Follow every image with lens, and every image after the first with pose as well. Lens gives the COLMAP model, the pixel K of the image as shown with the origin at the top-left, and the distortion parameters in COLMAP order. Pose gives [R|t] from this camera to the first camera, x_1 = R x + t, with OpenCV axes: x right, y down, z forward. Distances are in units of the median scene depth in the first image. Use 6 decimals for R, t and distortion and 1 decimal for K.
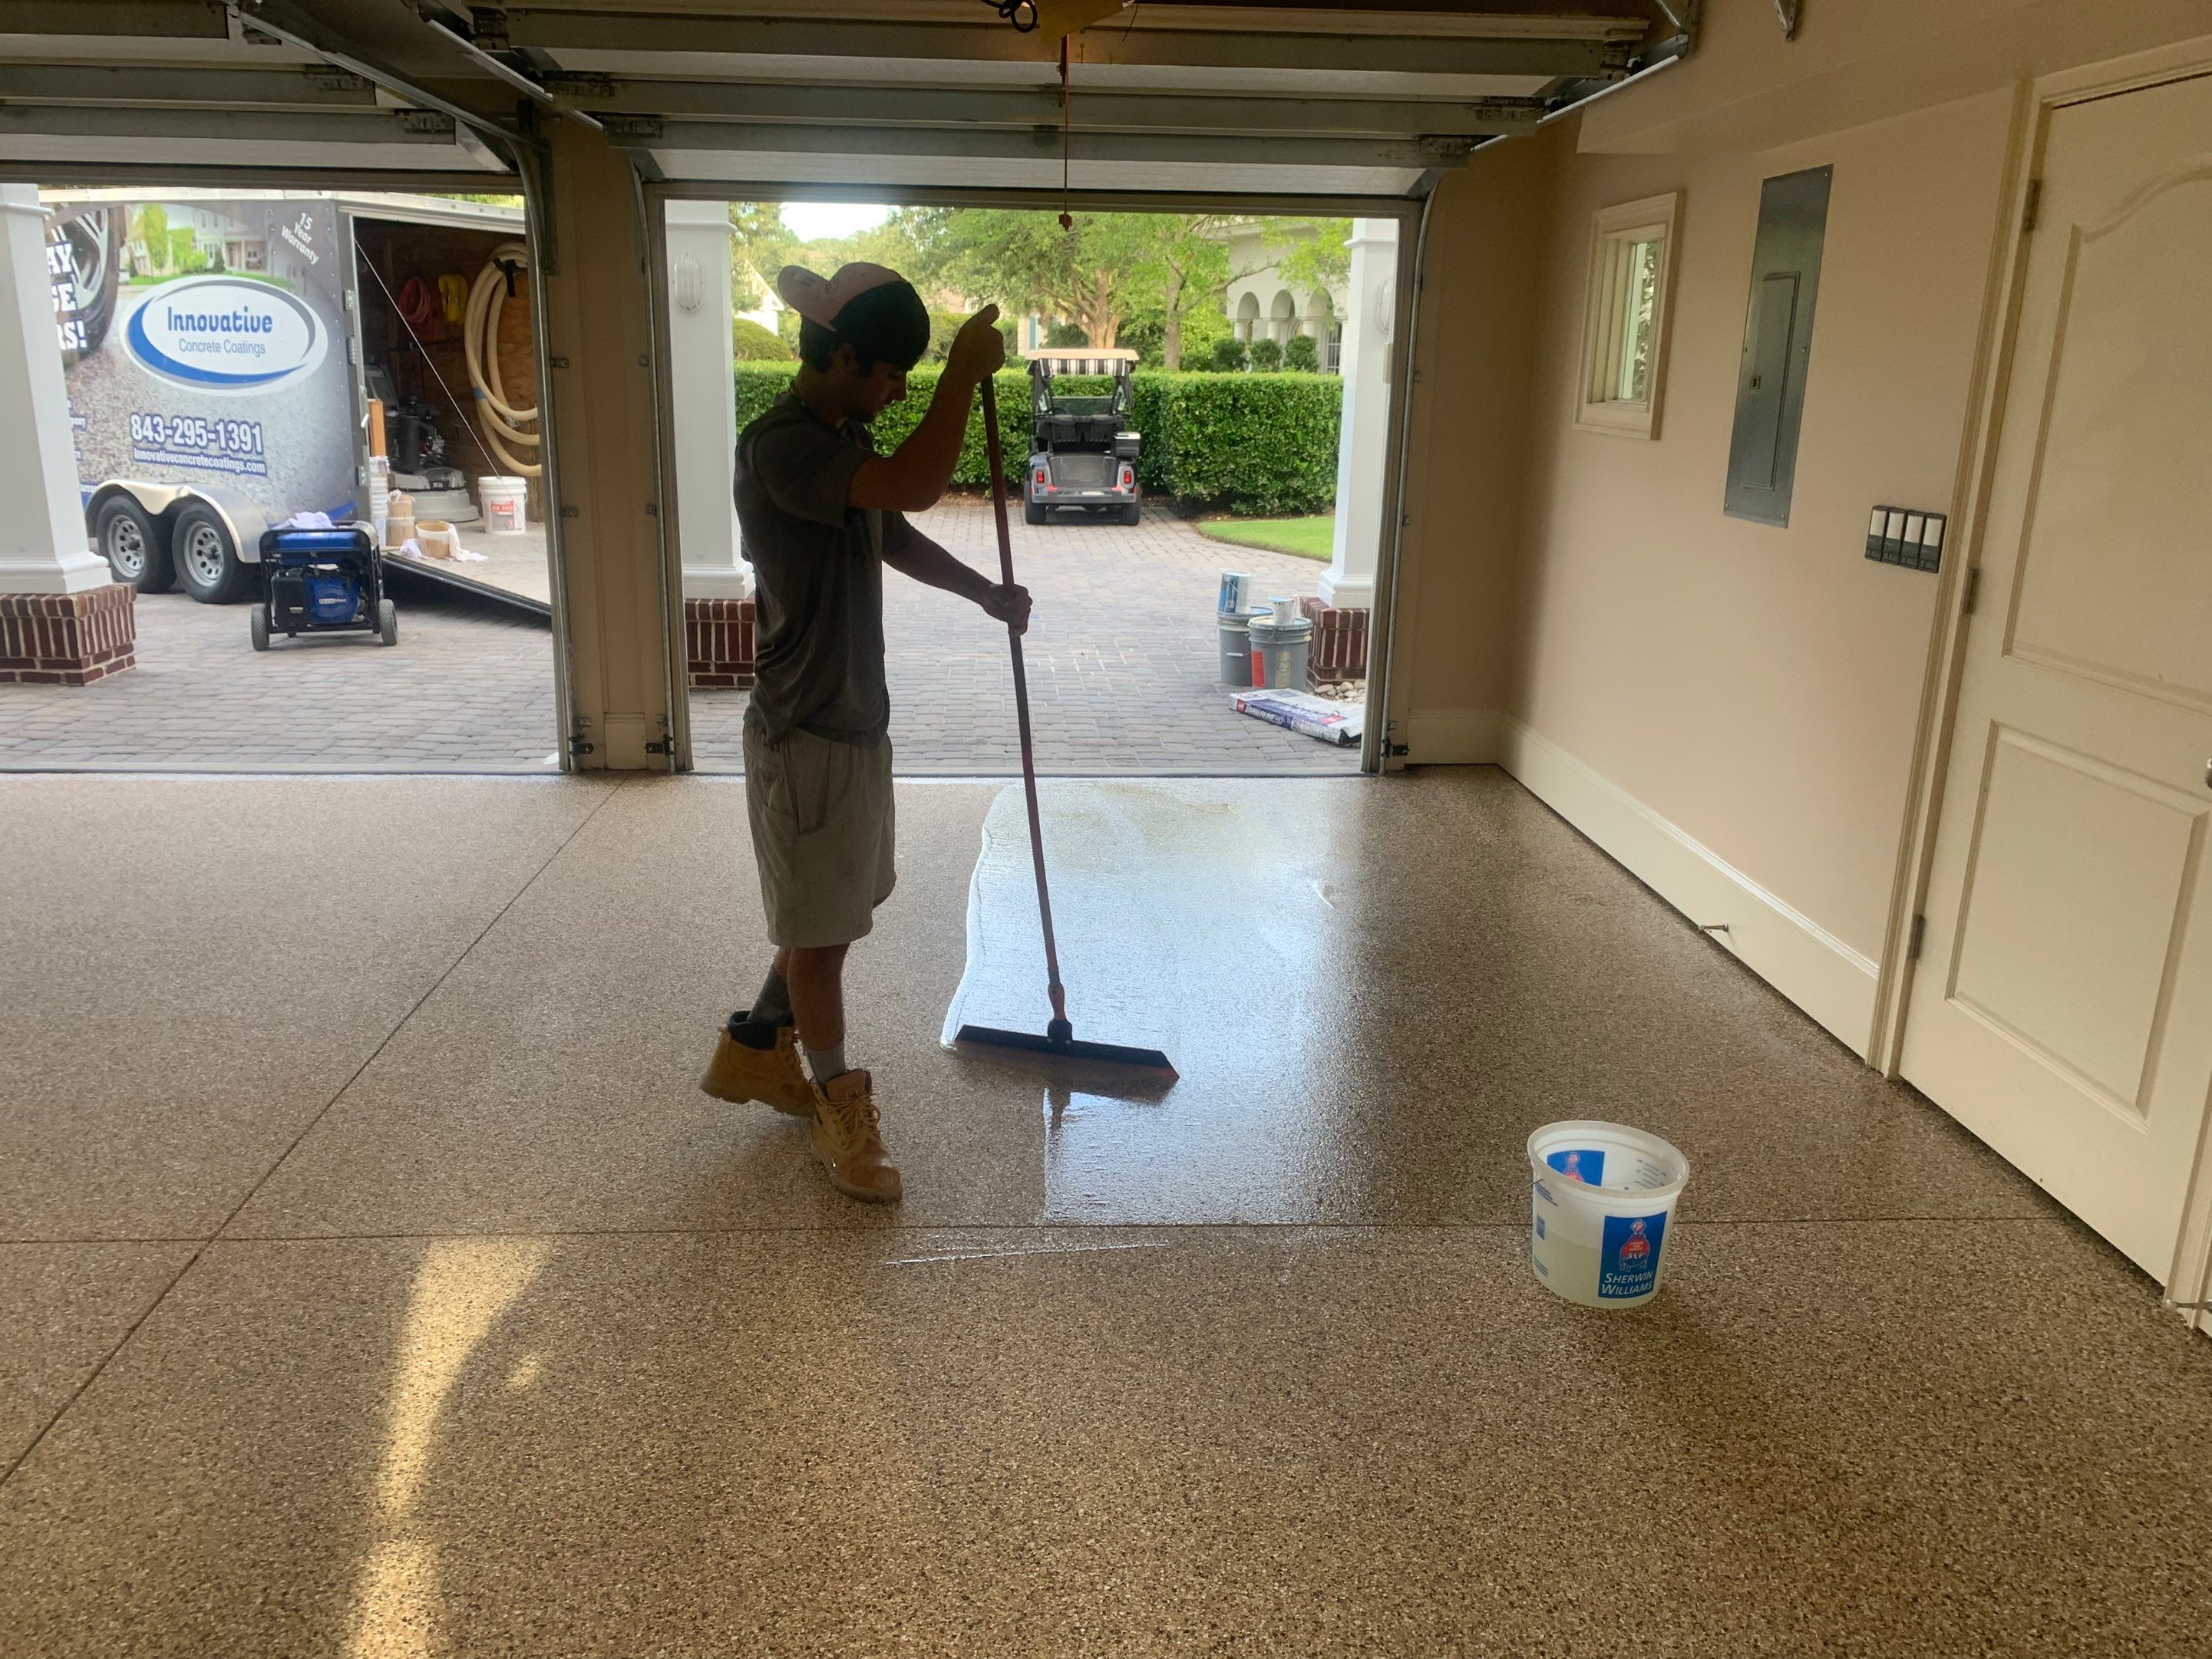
lens RADIAL K [[1687.2, 0, 1055.6], [0, 1687.2, 817.5], [0, 0, 1]] dist [0.010935, 0.005232]
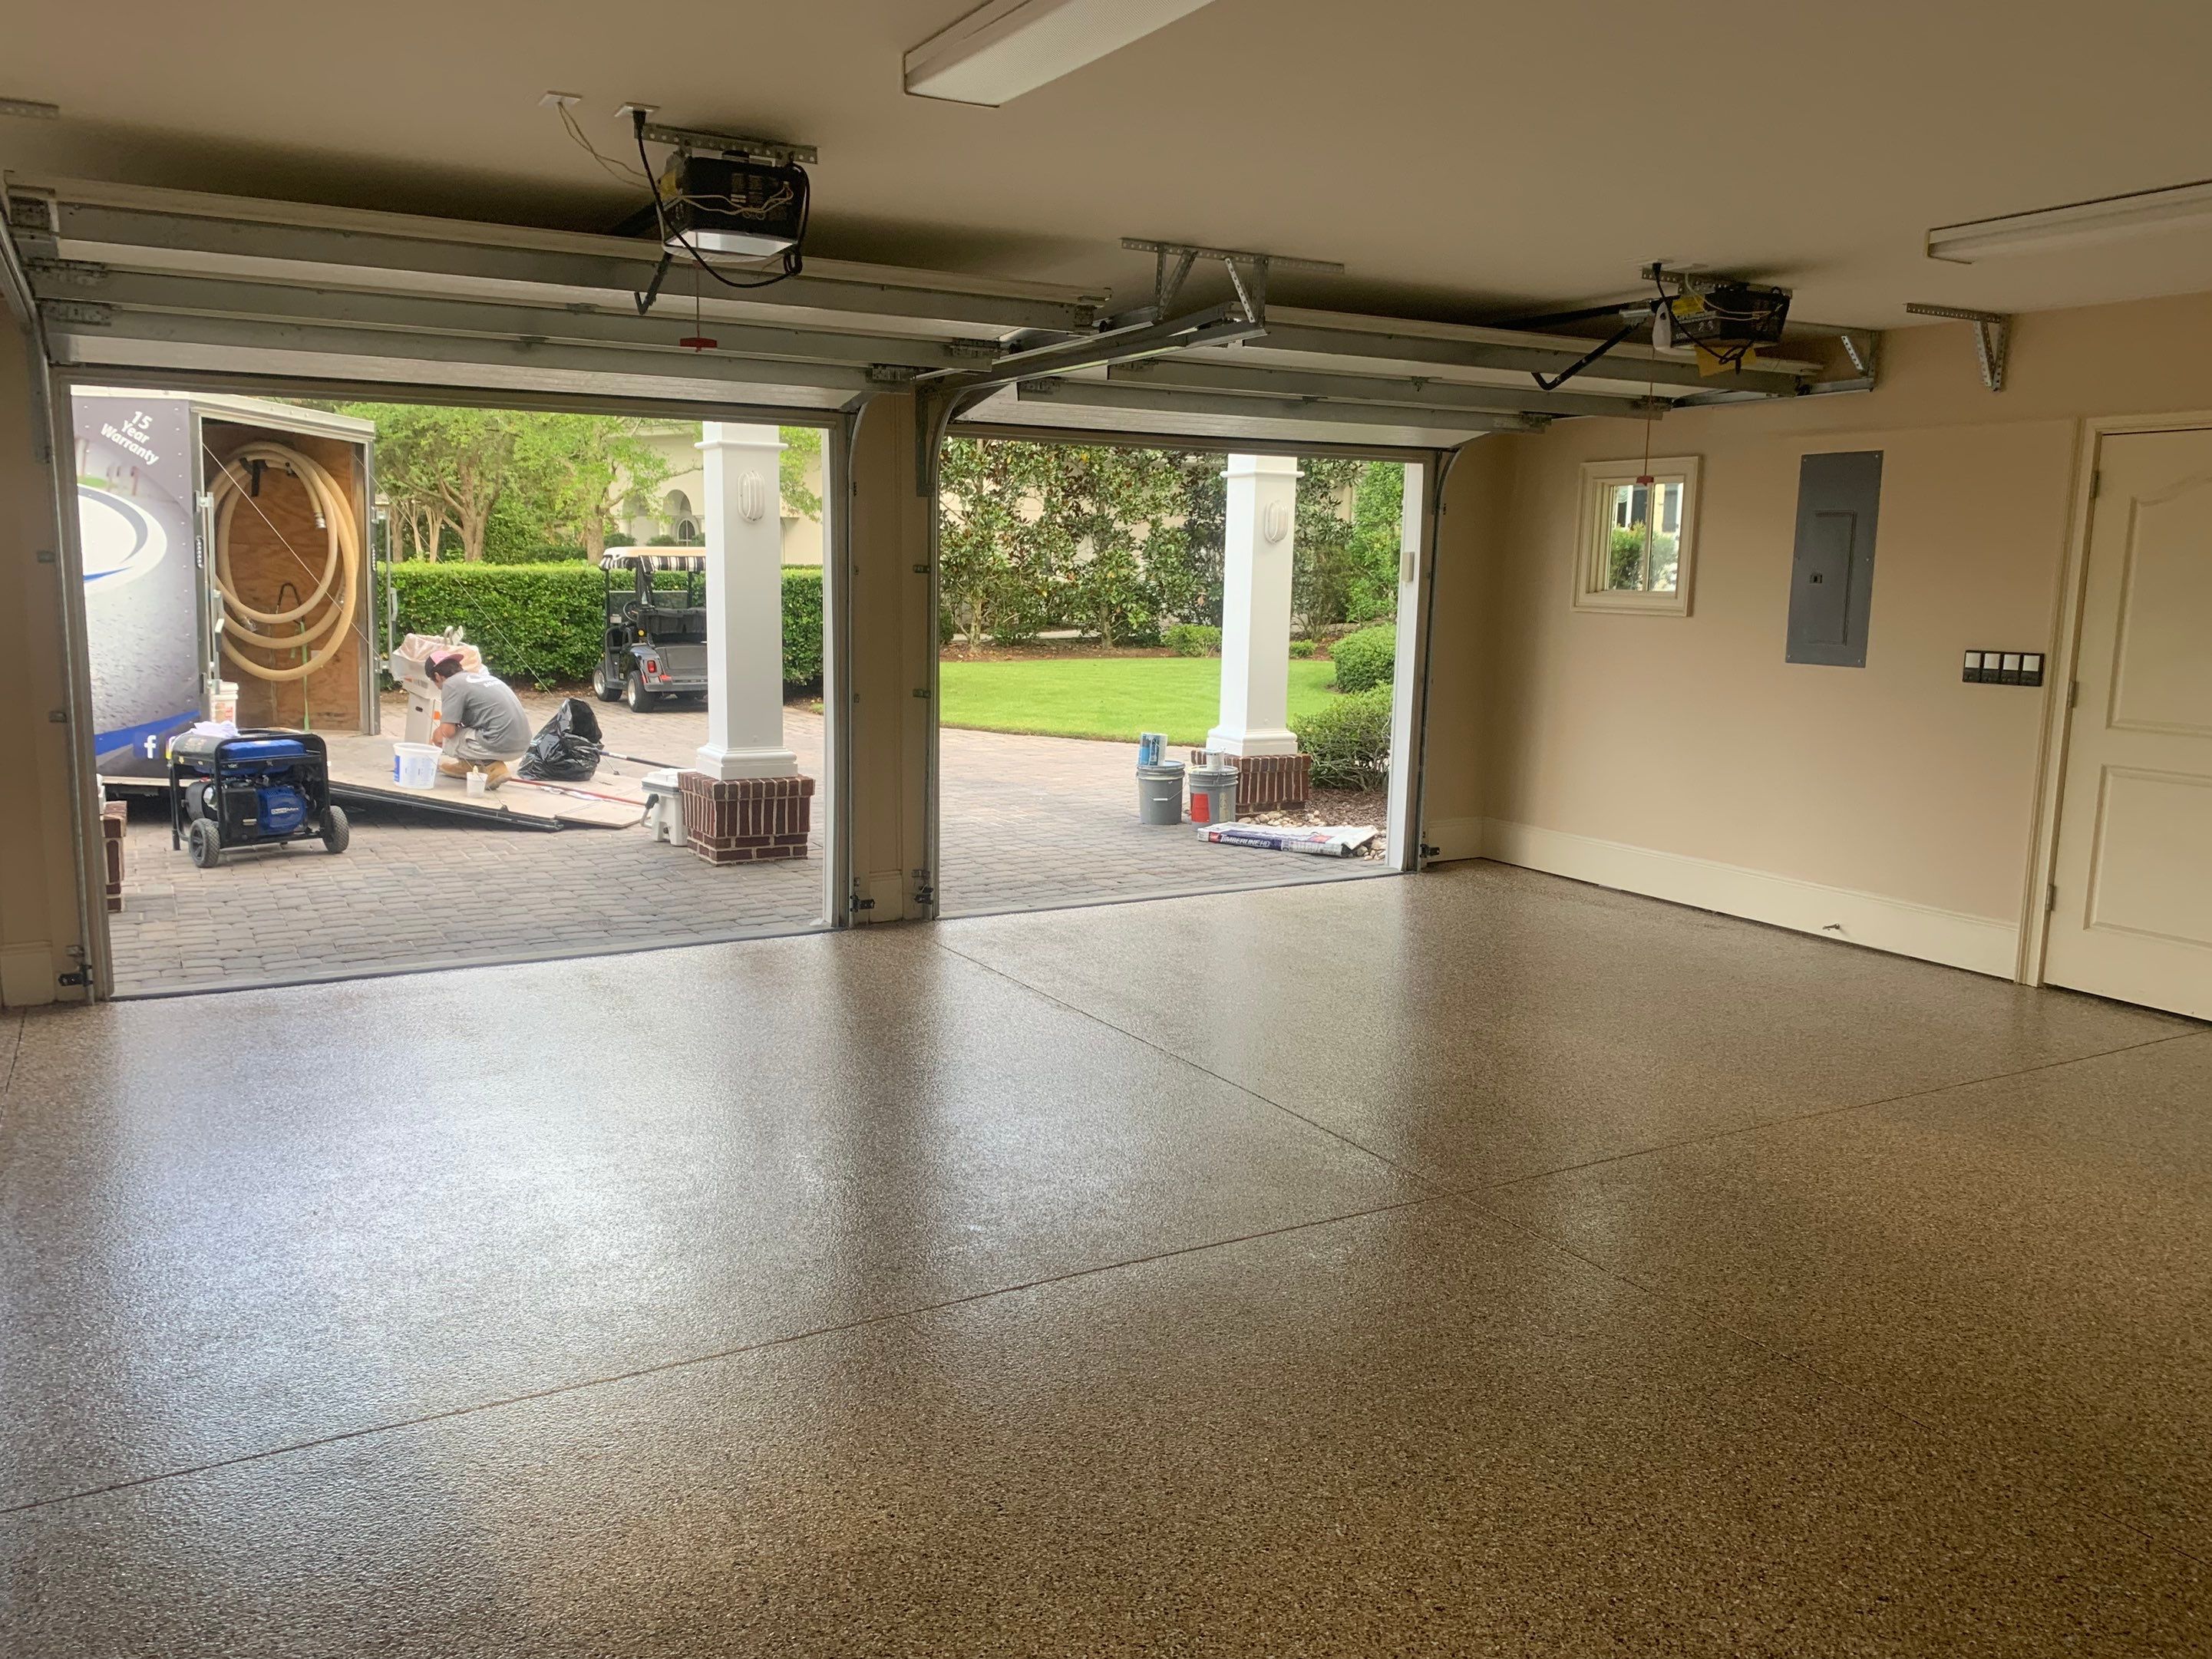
lens RADIAL K [[1687.2, 0, 1047.6], [0, 1687.2, 822.9], [0, 0, 1]] dist [0.010935, 0.005232]
pose [[0.896172, -0.072059, 0.437816, -0.517331], [0.117392, 0.990070, -0.077338, 0.004098], [-0.427895, 0.120705, 0.895732, -0.046649]]
